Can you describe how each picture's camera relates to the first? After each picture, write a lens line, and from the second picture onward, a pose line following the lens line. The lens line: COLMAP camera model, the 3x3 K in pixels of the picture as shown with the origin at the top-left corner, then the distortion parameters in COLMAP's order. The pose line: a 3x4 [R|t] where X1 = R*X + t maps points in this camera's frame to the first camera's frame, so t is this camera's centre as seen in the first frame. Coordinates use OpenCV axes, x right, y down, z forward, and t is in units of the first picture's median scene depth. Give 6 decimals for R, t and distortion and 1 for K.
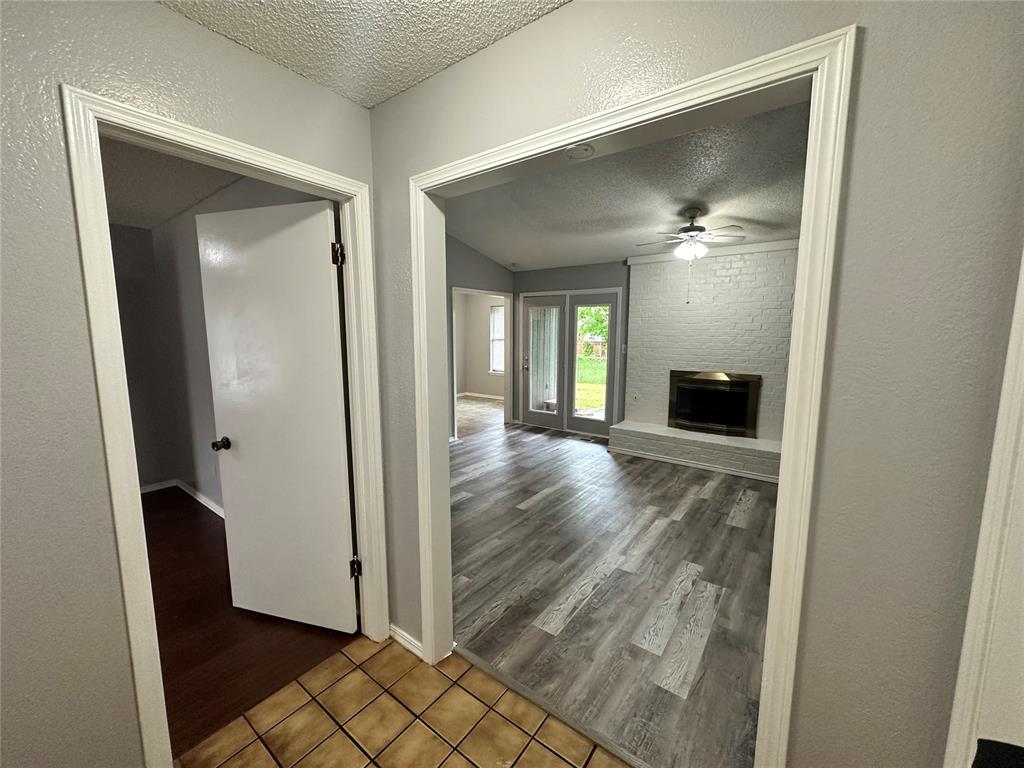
lens RADIAL K [[406.4, 0, 515.0], [0, 406.4, 383.9], [0, 0, 1]] dist [-0.002662, 0.000646]
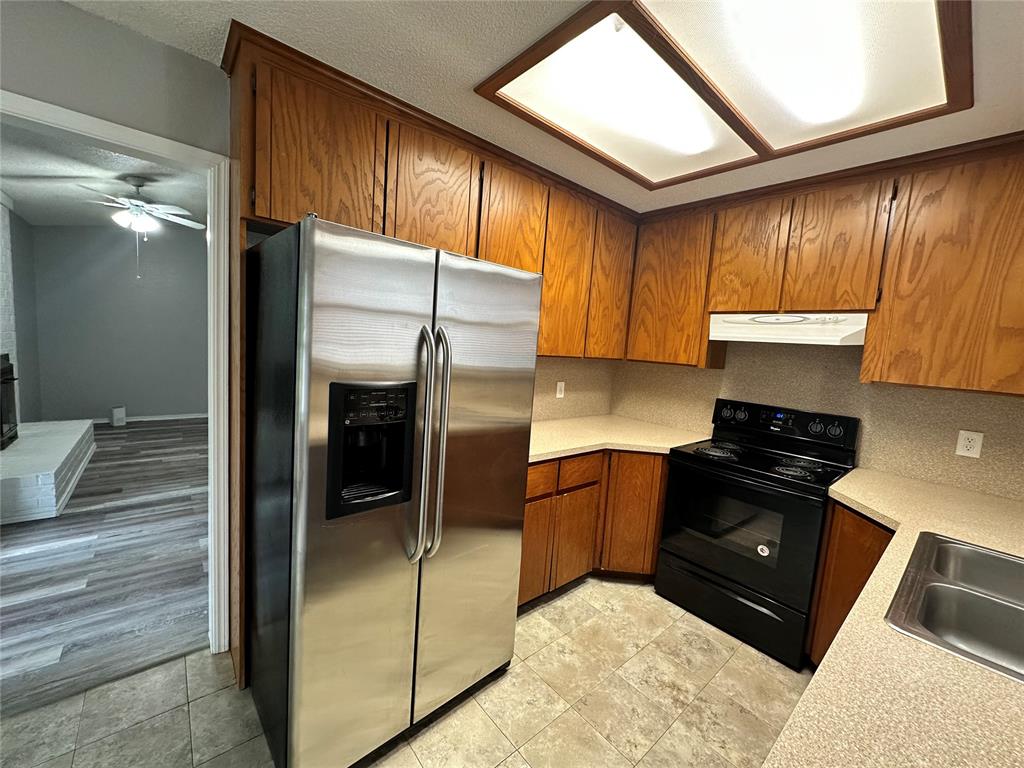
lens RADIAL K [[406.4, 0, 512.7], [0, 406.4, 383.5], [0, 0, 1]] dist [-0.002662, 0.000646]
pose [[-0.971755, -0.094410, 0.216282, -0.557139], [-0.045237, 0.974014, 0.221922, -0.189944], [-0.231614, 0.205871, -0.950775, 1.564188]]
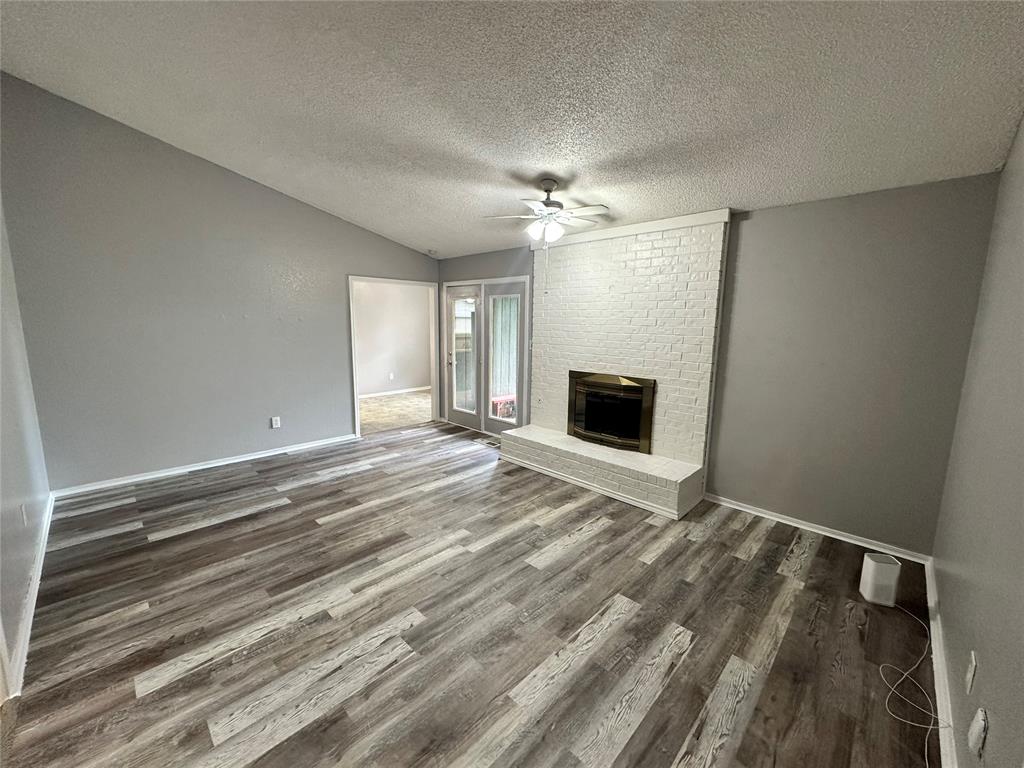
lens RADIAL K [[406.4, 0, 514.8], [0, 406.4, 384.5], [0, 0, 1]] dist [-0.002662, 0.000646]
pose [[0.991957, 0.029669, -0.123049, 0.427385], [-0.026705, 0.999314, 0.025670, -0.026089], [0.123726, -0.022178, 0.992069, 0.132106]]
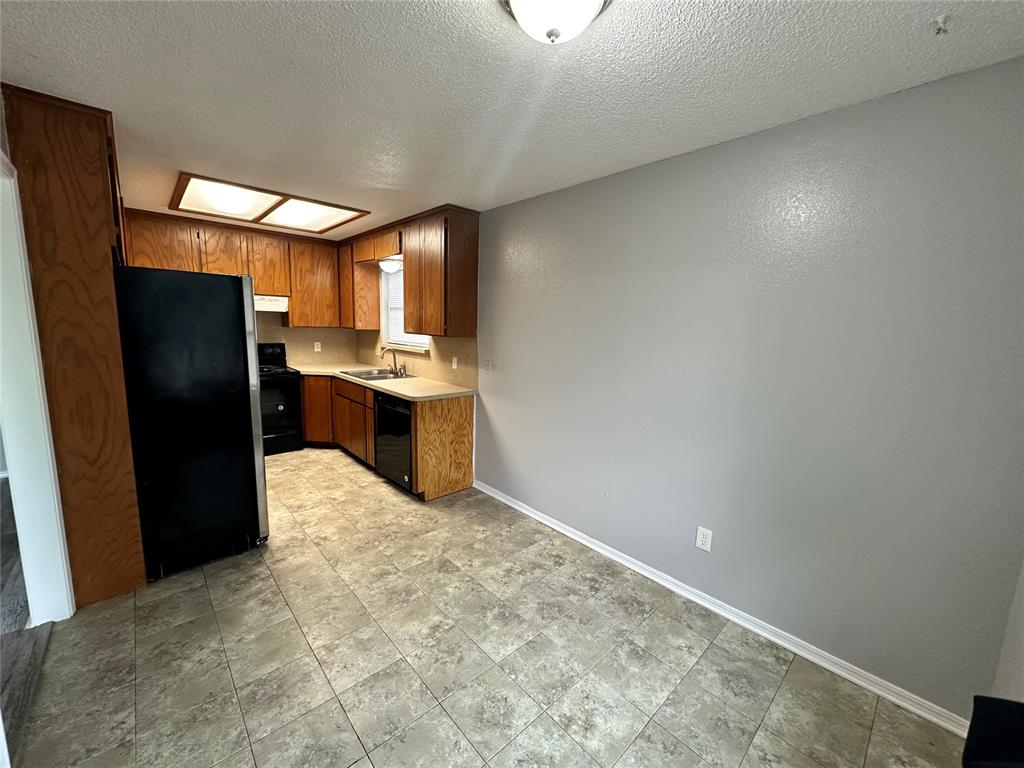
lens RADIAL K [[406.4, 0, 512.9], [0, 406.4, 383.5], [0, 0, 1]] dist [-0.002662, 0.000646]
pose [[-0.189029, 0.134835, -0.972670, 0.107658], [-0.157130, 0.973611, 0.165502, -0.232140], [0.969319, 0.184120, -0.162854, 1.810731]]
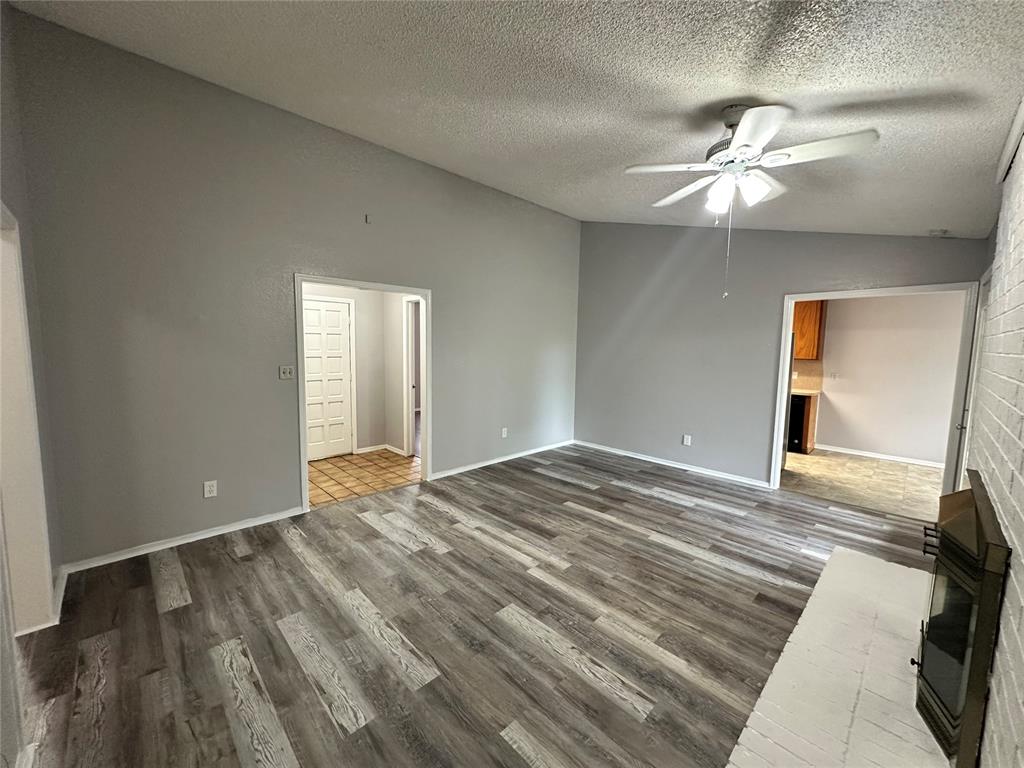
lens RADIAL K [[406.4, 0, 512.2], [0, 406.4, 384.8], [0, 0, 1]] dist [-0.002662, 0.000646]
pose [[-0.157673, 0.093095, -0.983093, 0.882886], [-0.141201, 0.983191, 0.115751, -0.102566], [0.977344, 0.157065, -0.141878, 0.753137]]
